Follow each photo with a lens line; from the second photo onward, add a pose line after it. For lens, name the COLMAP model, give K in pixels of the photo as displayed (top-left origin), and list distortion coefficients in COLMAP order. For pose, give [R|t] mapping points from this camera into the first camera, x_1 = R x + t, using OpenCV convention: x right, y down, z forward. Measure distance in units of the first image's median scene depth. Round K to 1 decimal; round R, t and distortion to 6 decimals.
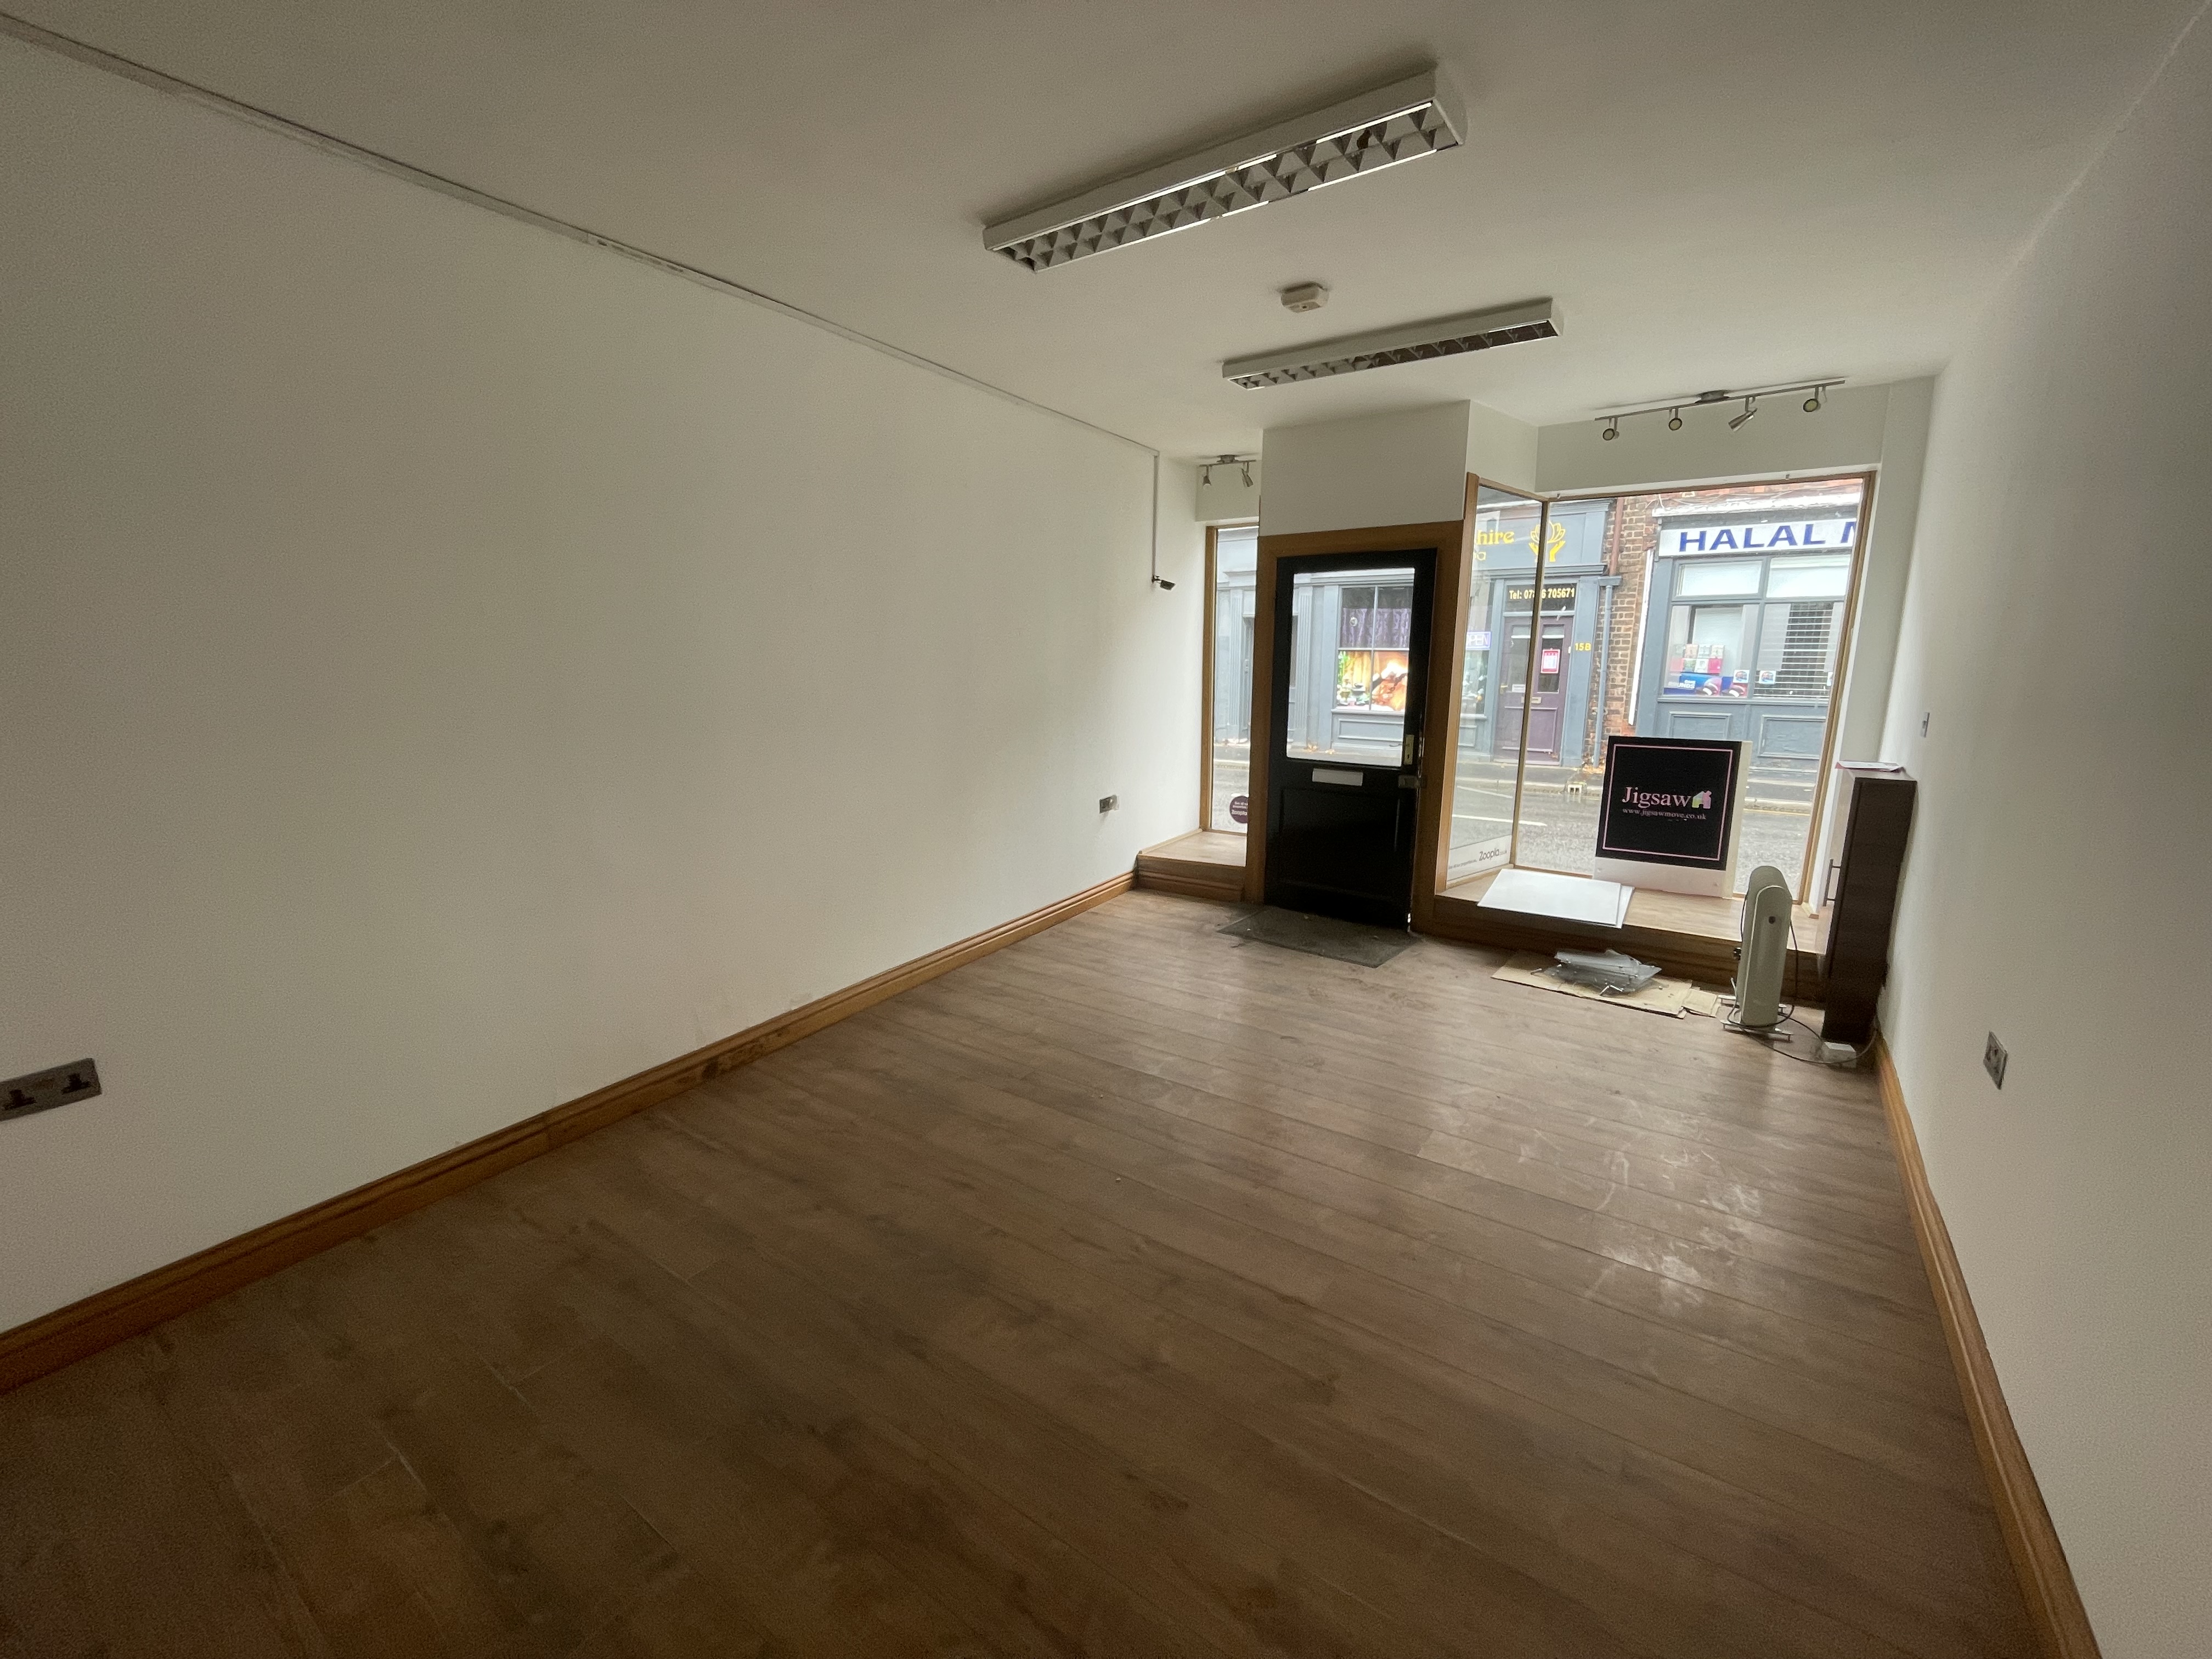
lens RADIAL K [[907.7, 0, 1104.9], [0, 907.7, 825.2], [0, 0, 1]] dist [-0.001334, 0.000088]
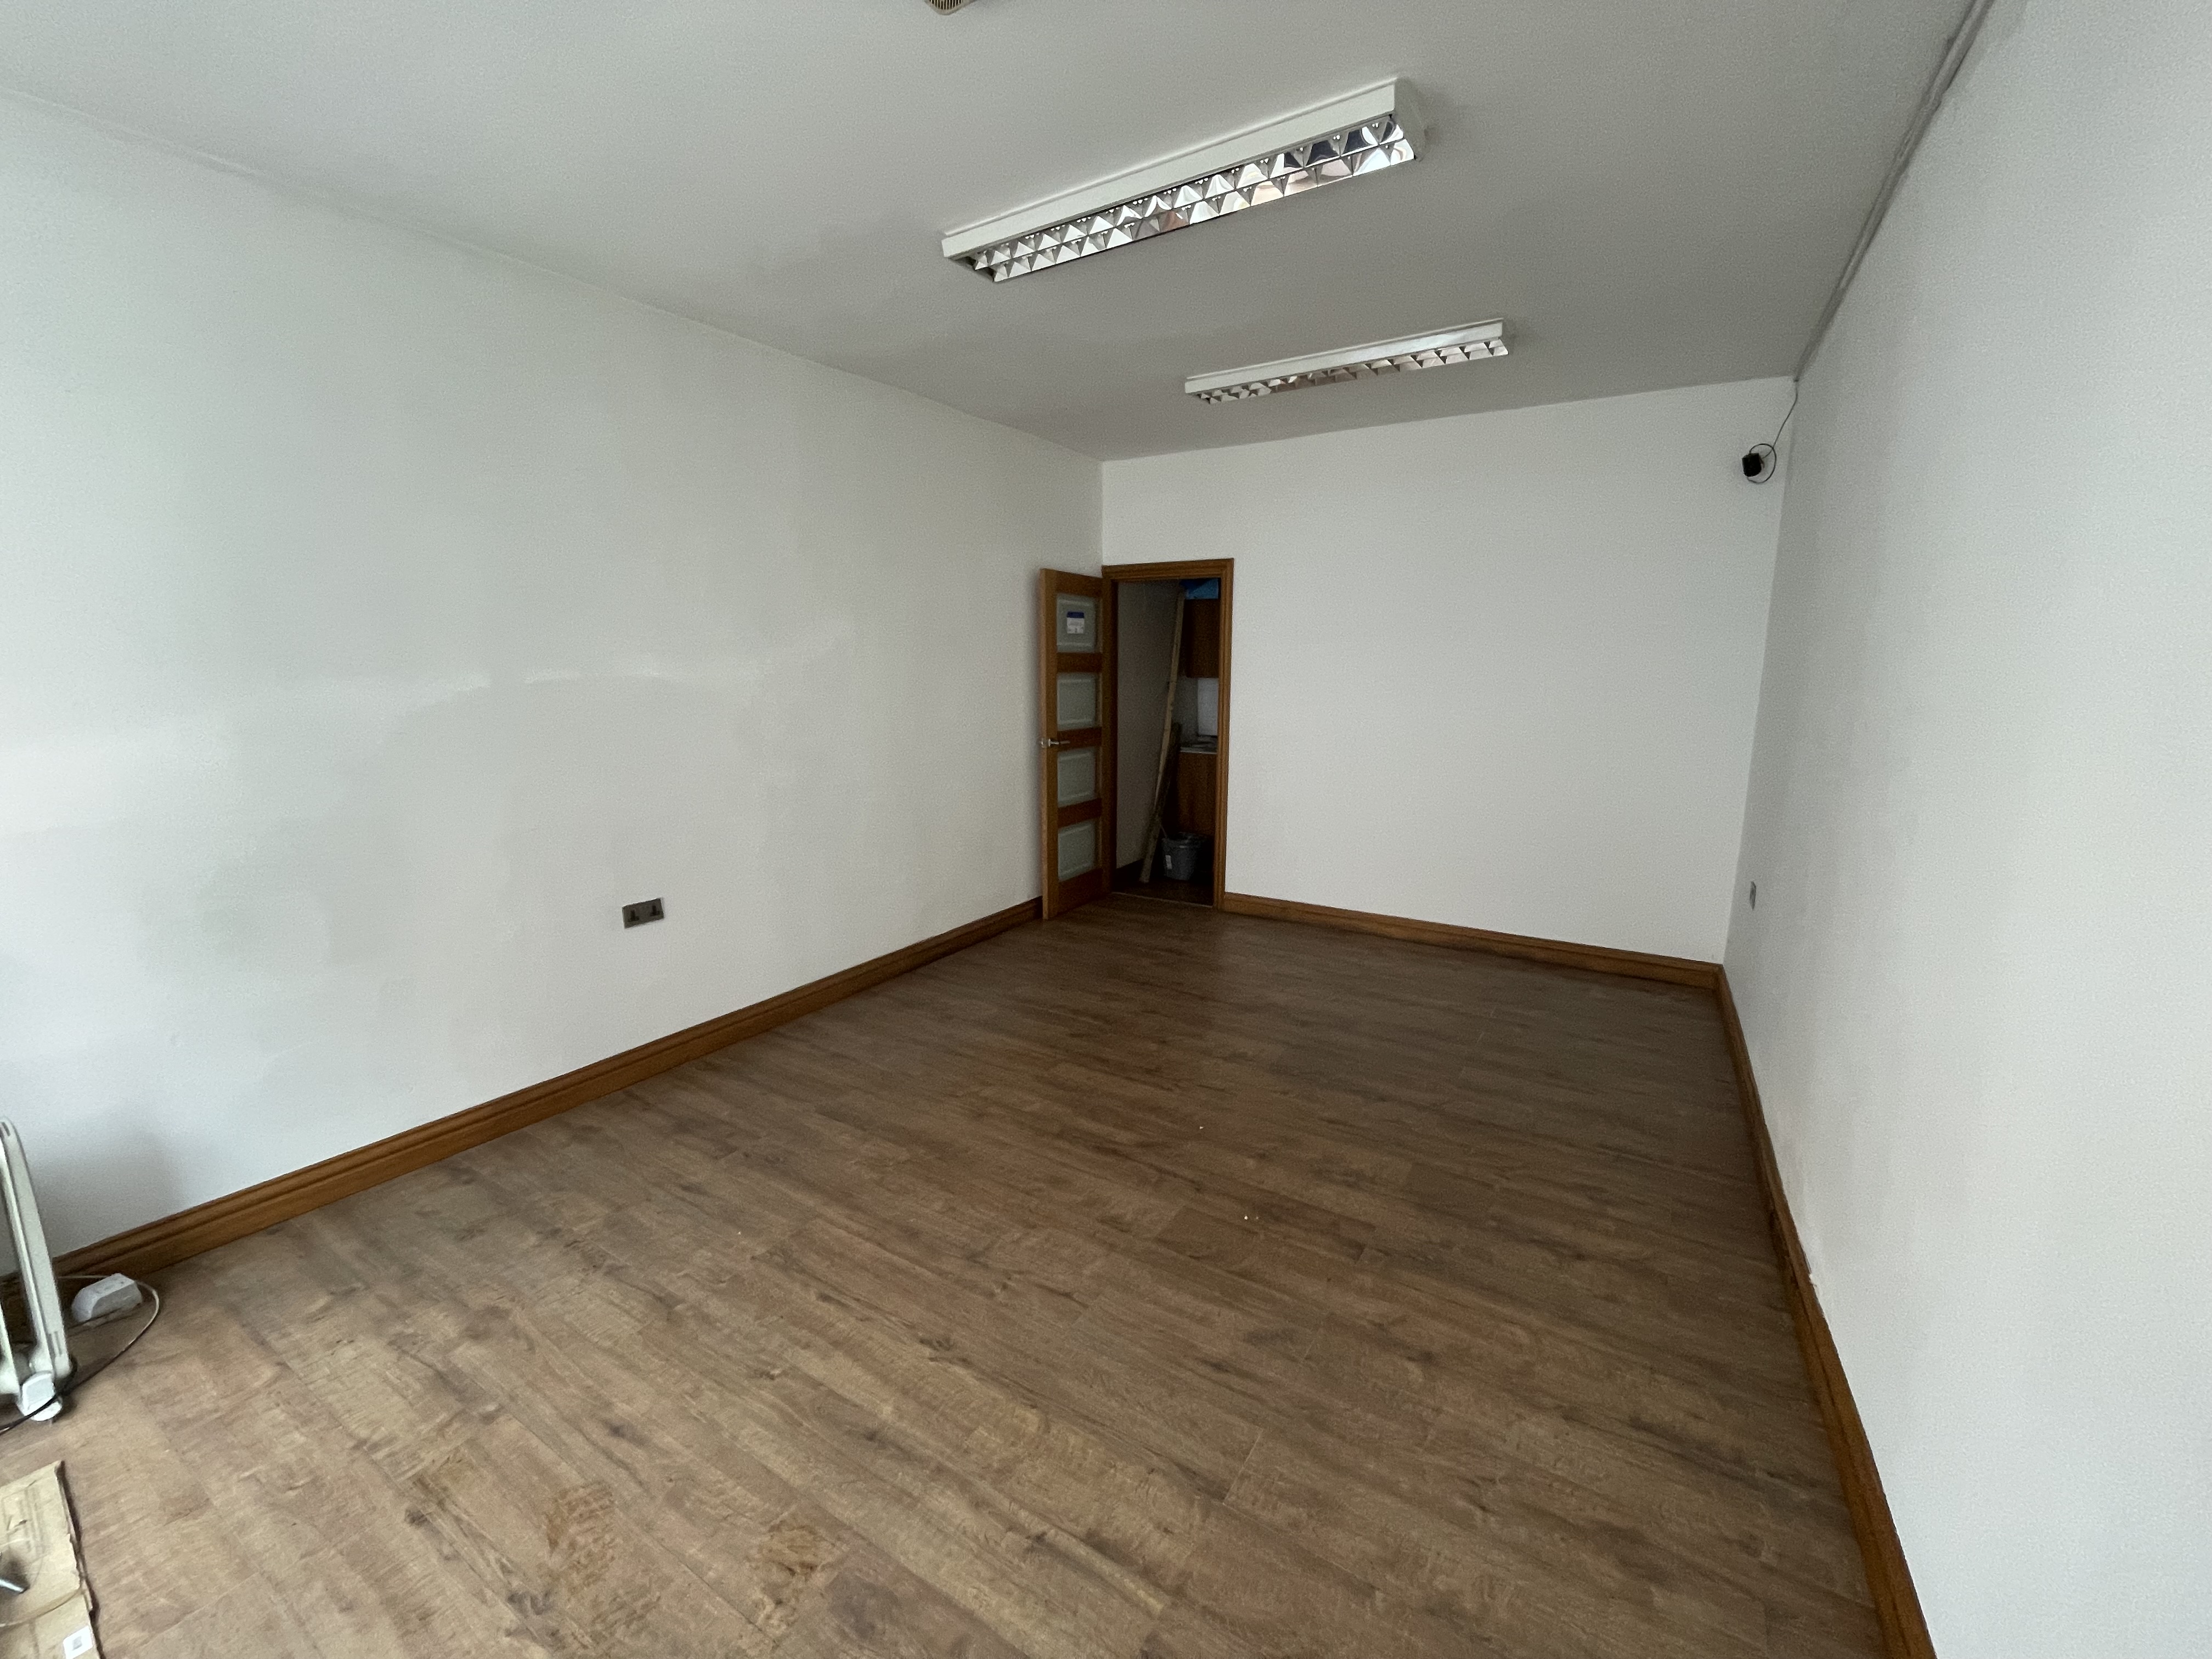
lens RADIAL K [[907.7, 0, 1104.9], [0, 907.7, 825.2], [0, 0, 1]] dist [-0.001334, 0.000088]
pose [[-0.999160, 0.003707, -0.040812, 0.160400], [-0.011472, 0.930778, 0.365405, -0.331824], [0.039341, 0.365566, -0.929954, 1.705447]]
